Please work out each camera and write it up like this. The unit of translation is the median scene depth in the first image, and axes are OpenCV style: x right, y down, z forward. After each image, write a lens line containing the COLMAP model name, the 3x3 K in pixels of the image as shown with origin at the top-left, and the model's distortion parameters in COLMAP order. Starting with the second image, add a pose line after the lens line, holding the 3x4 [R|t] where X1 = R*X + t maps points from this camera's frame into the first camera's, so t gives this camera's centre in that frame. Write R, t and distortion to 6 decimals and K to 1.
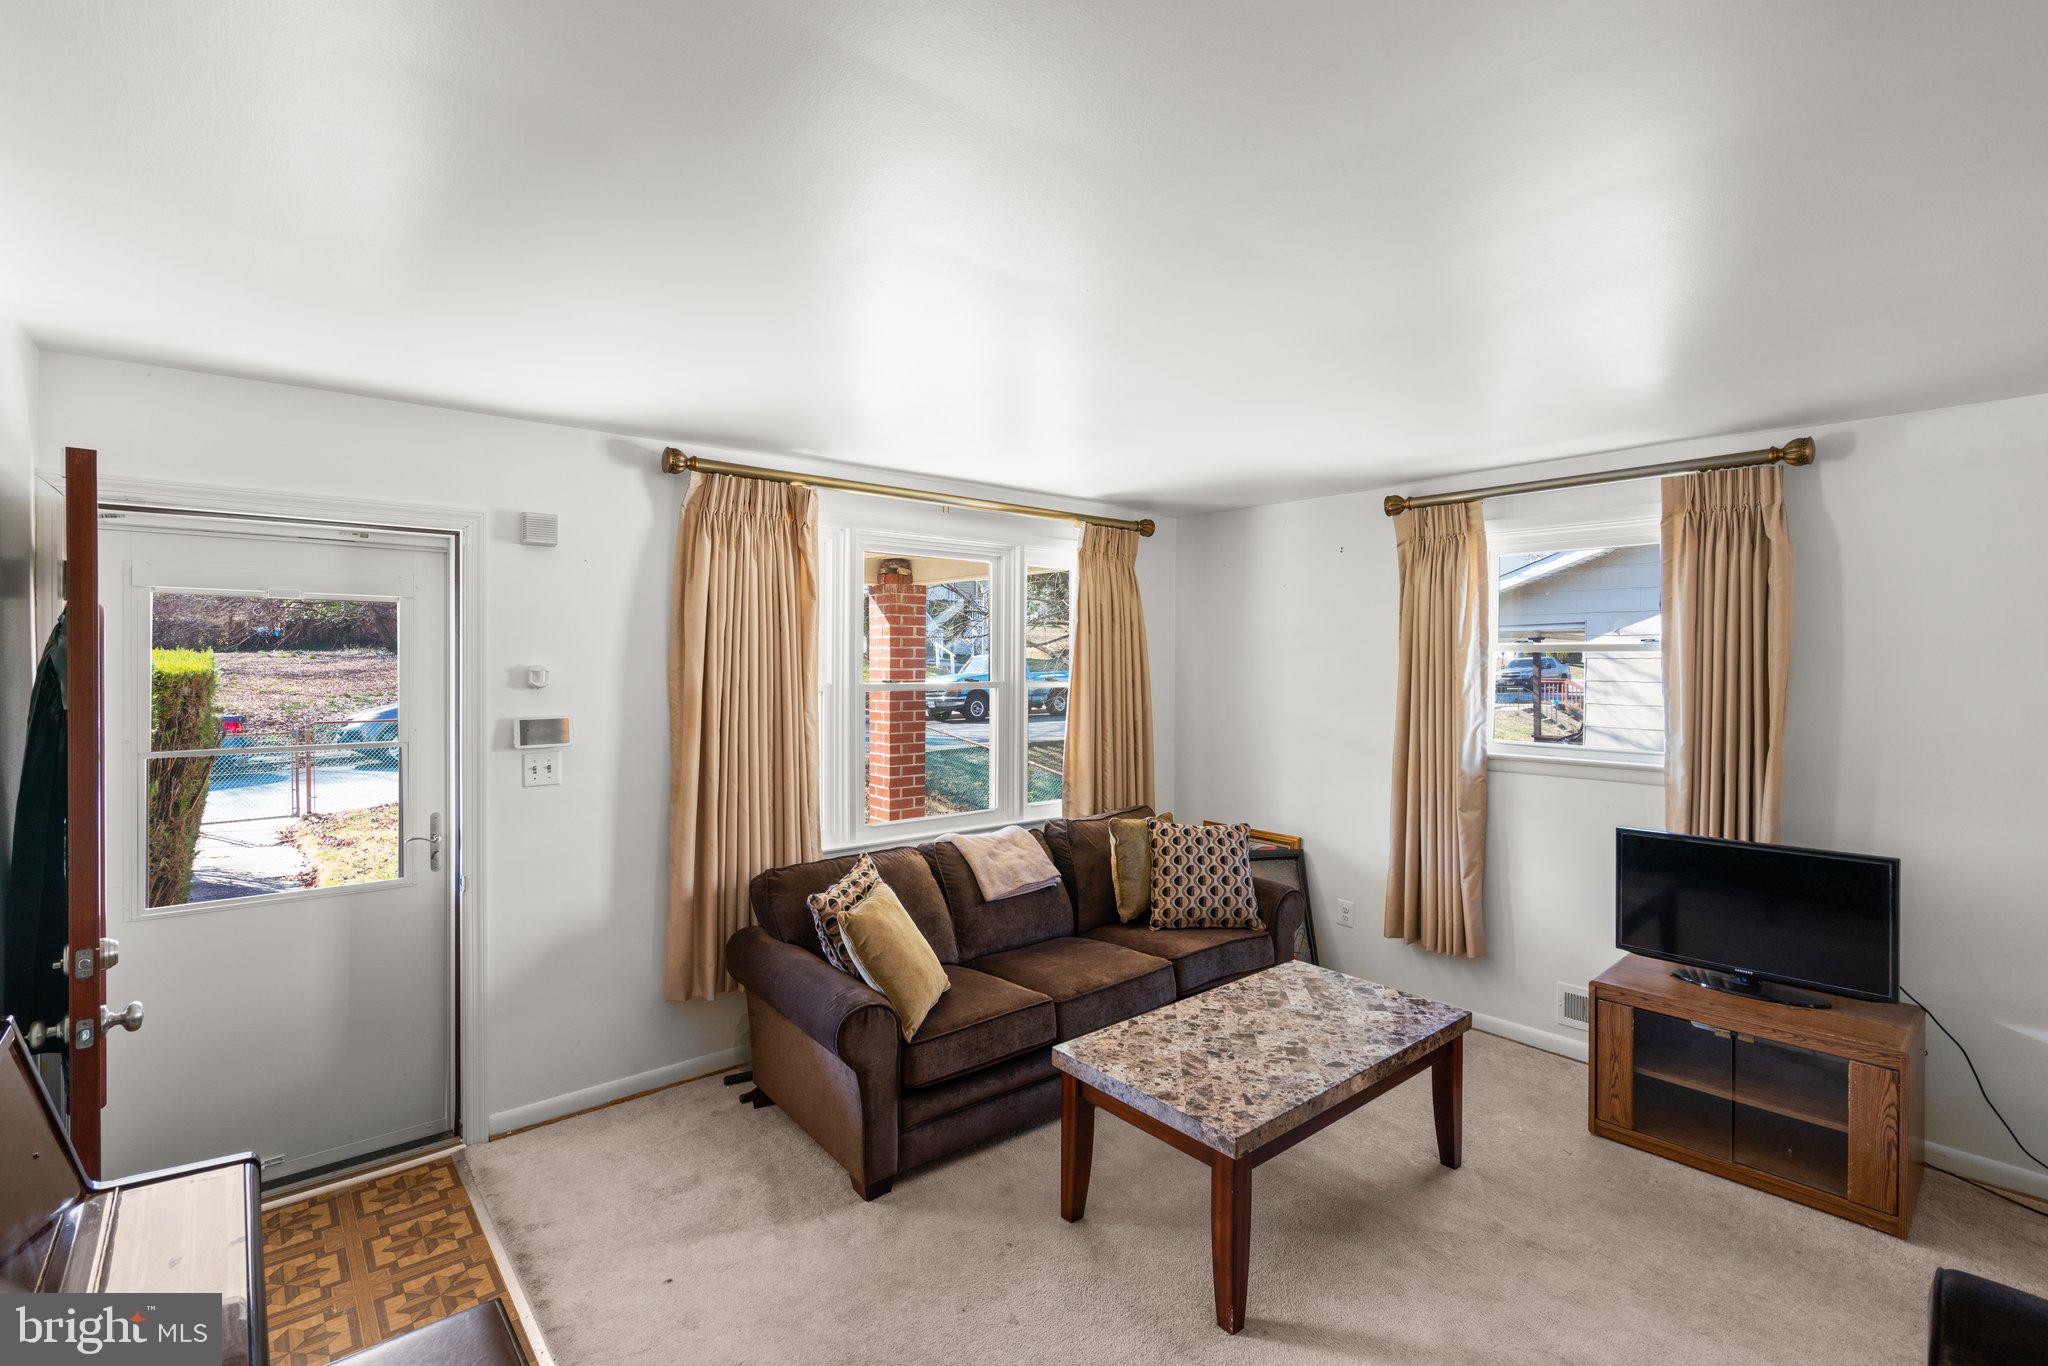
lens RADIAL K [[949.8, 0, 997.6], [0, 949.8, 661.4], [0, 0, 1]] dist [-0.003814, 0.000249]
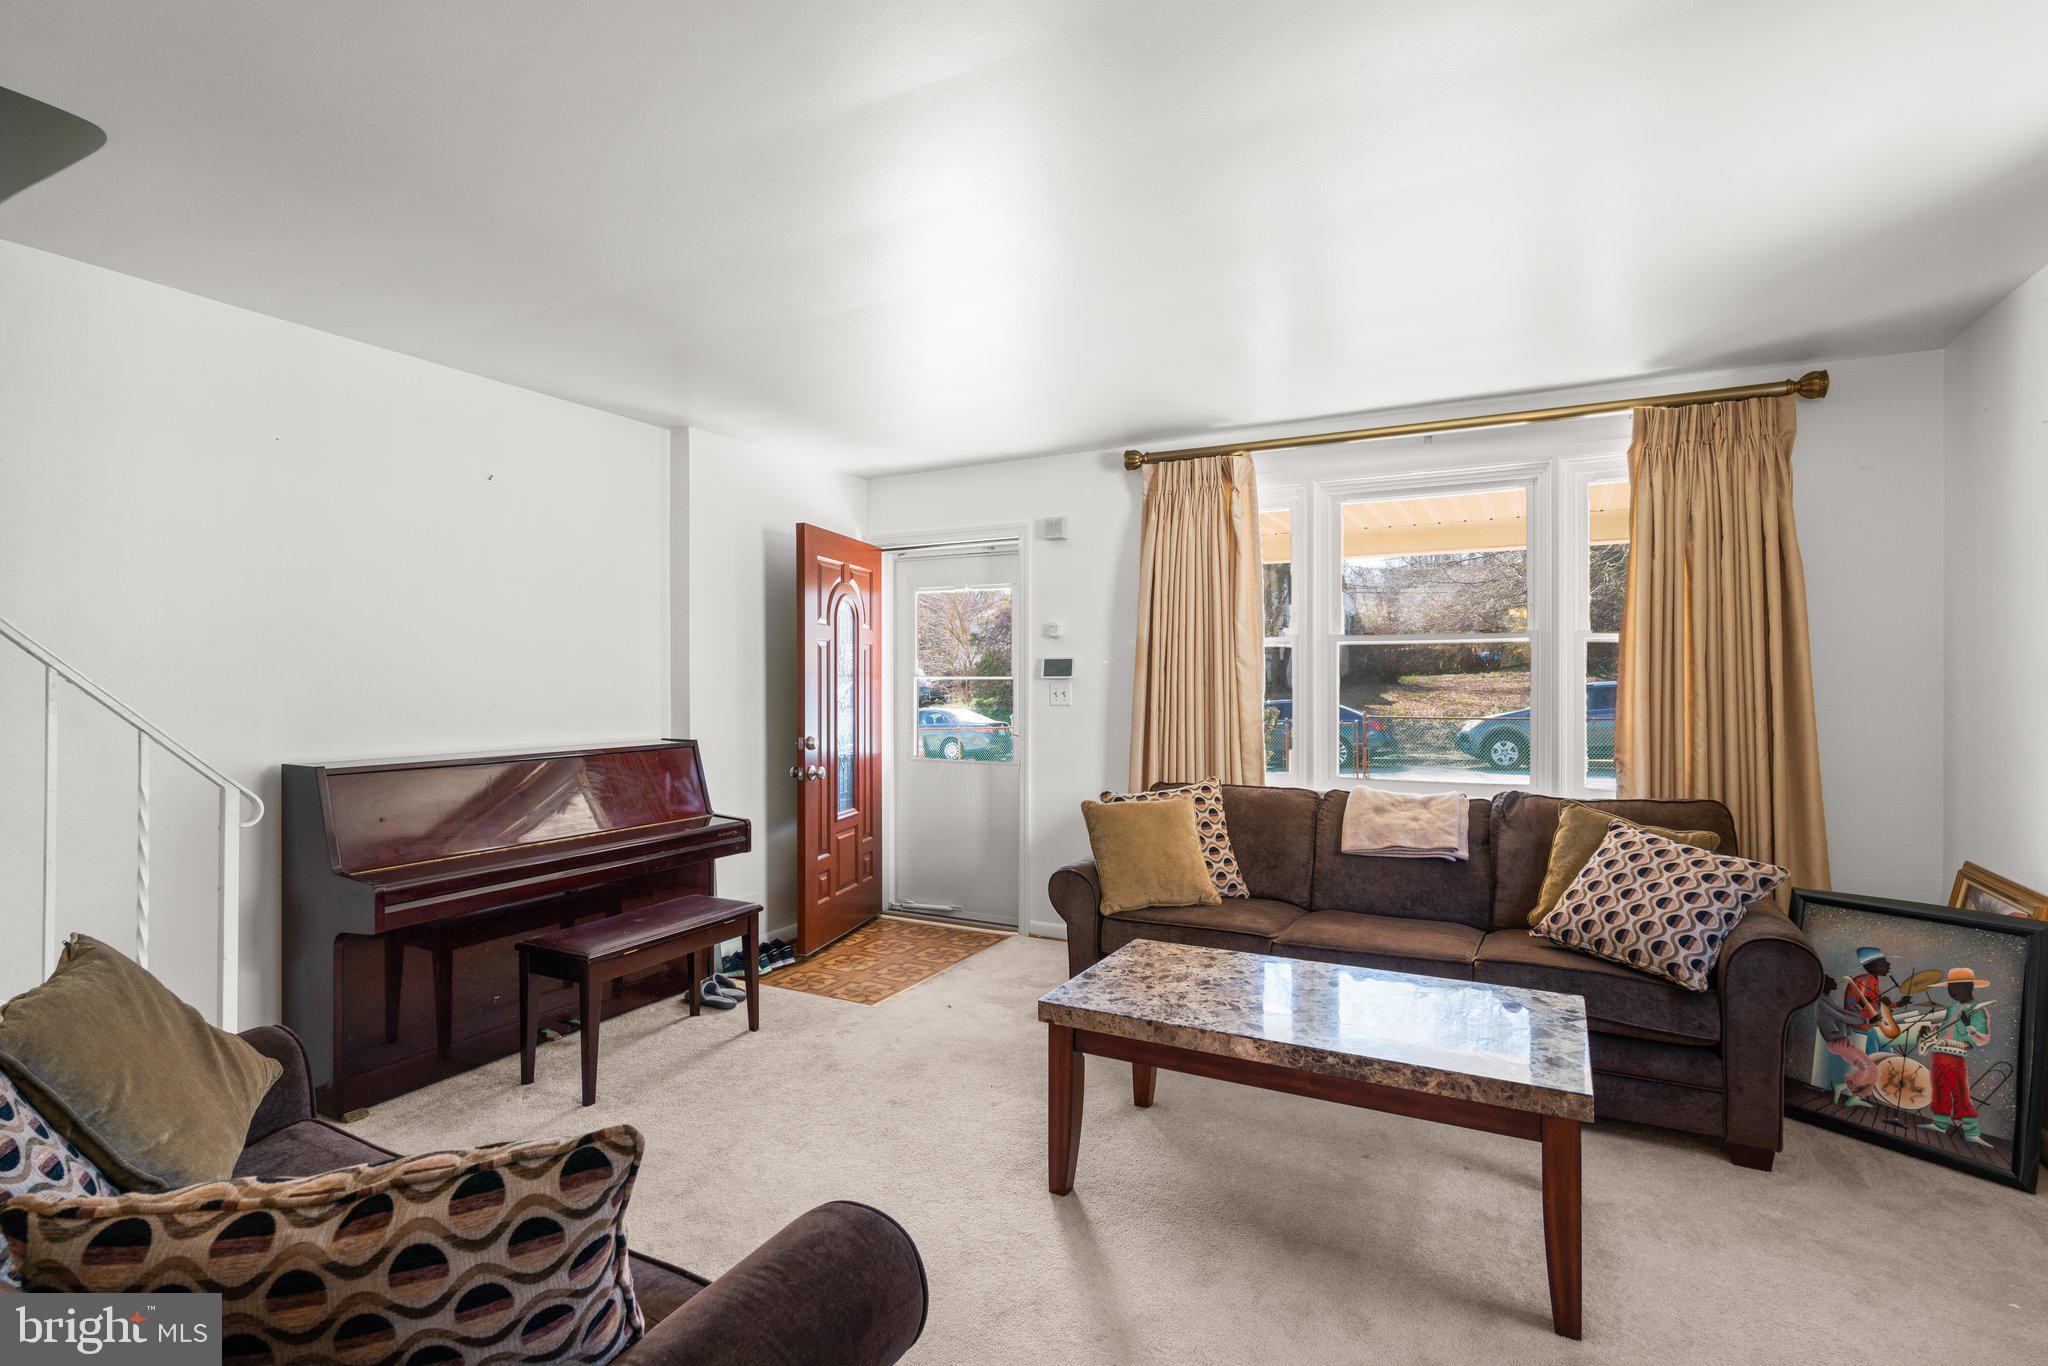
lens RADIAL K [[949.8, 0, 997.6], [0, 949.8, 661.4], [0, 0, 1]] dist [-0.003814, 0.000249]
pose [[0.358324, -0.021147, -0.933358, 0.907364], [-0.008943, 0.999620, -0.026082, 0.111782], [0.933554, 0.017693, 0.357999, 0.420060]]
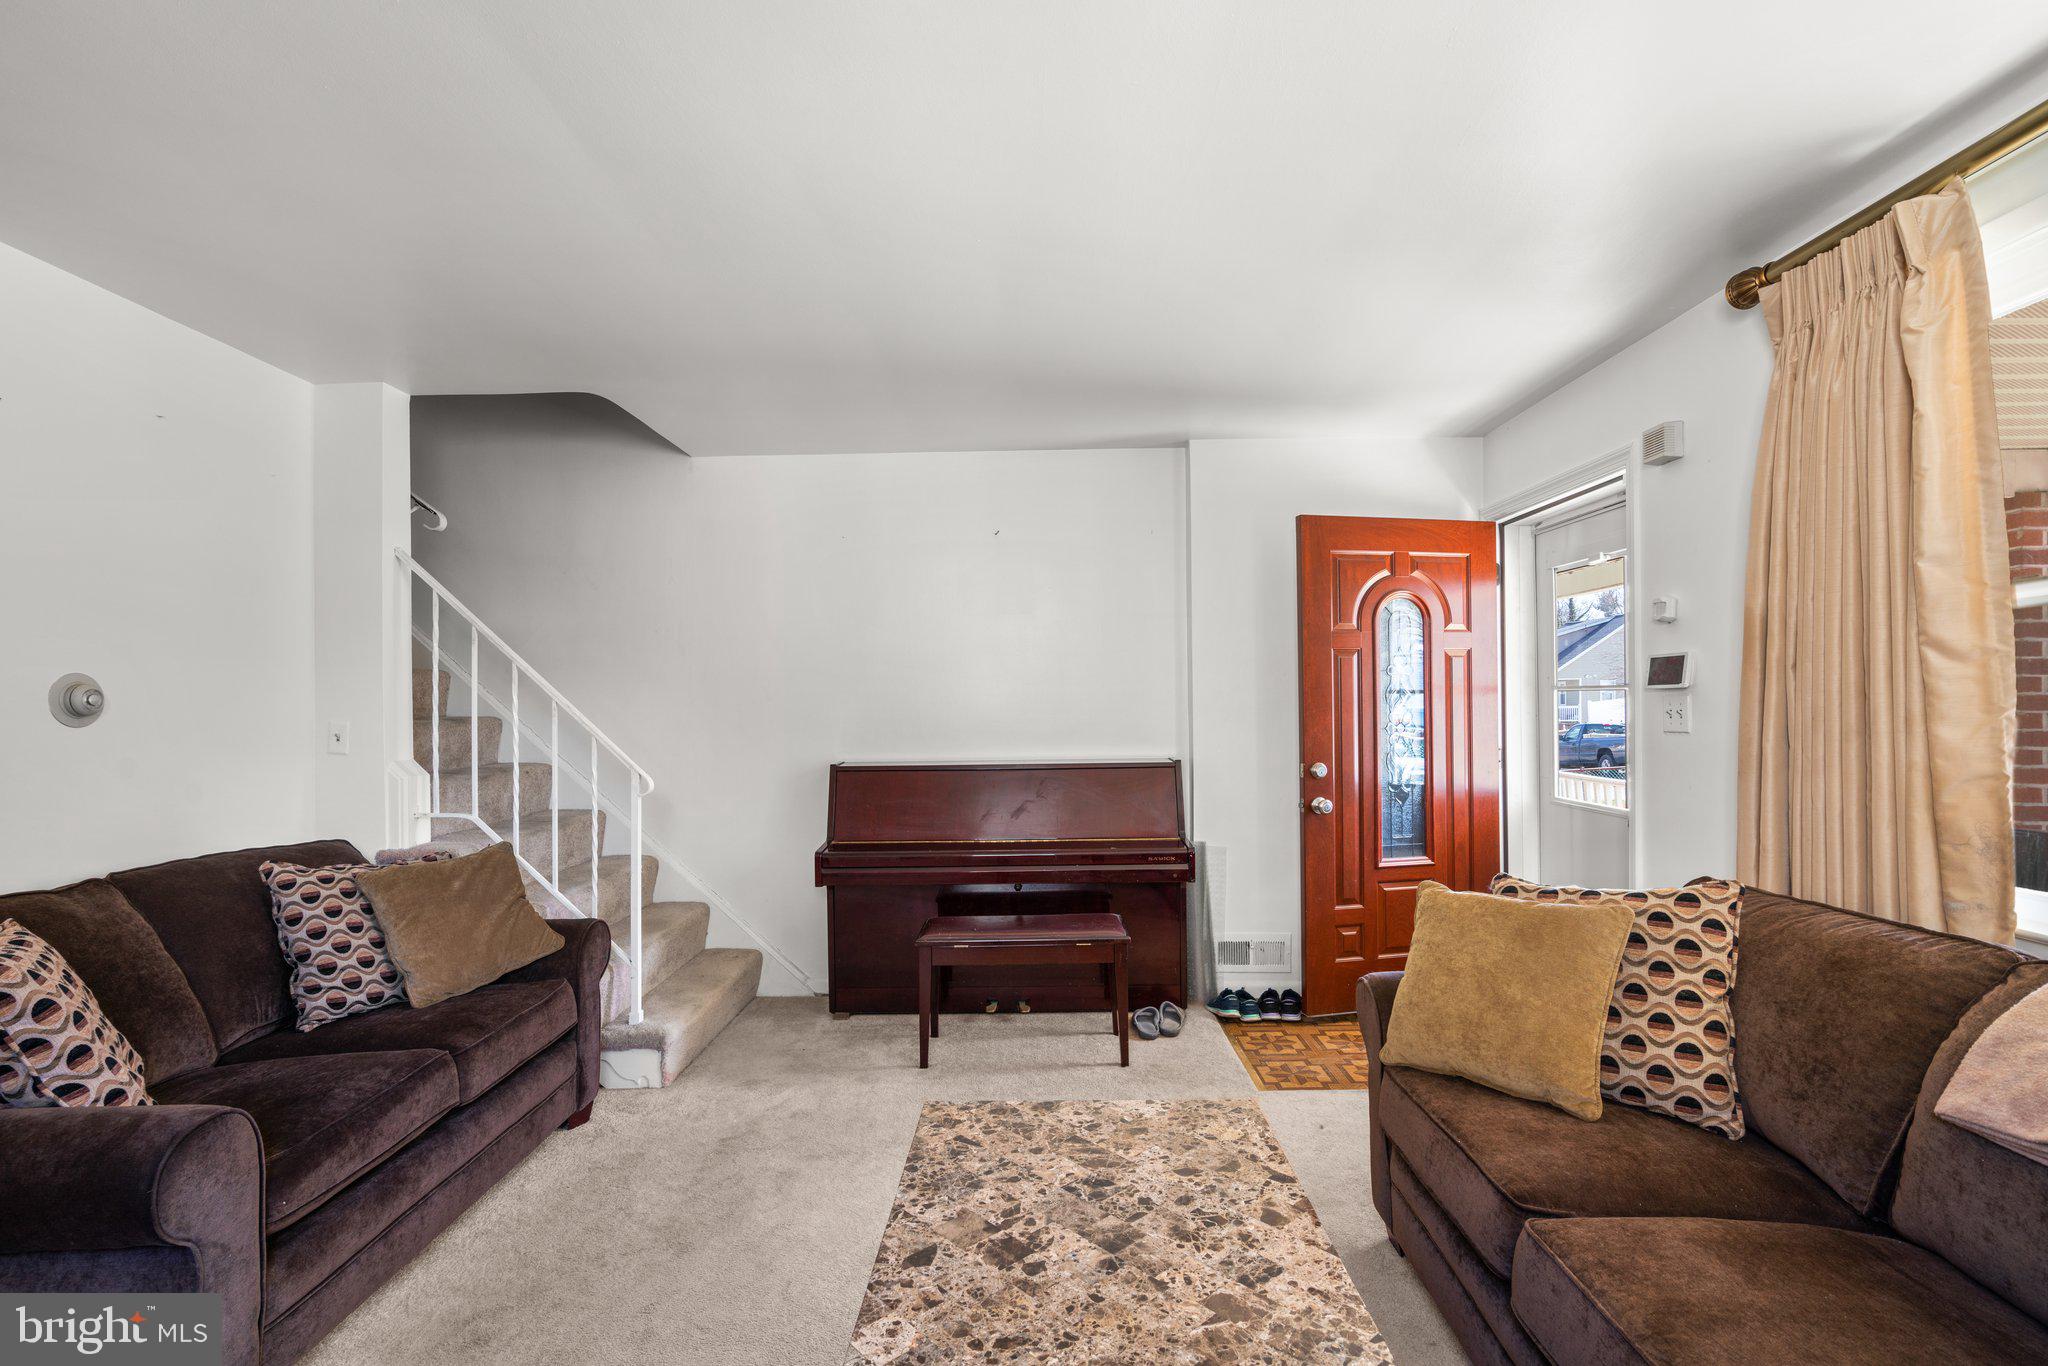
lens RADIAL K [[915.6, 0, 1024.5], [0, 915.6, 698.8], [0, 0, 1]] dist [0.000228, 0.000227]
pose [[-0.639204, -0.000720, -0.769037, 0.601341], [0.000158, 0.999999, -0.001068, 0.108714], [0.769037, -0.000804, -0.639204, 1.165383]]
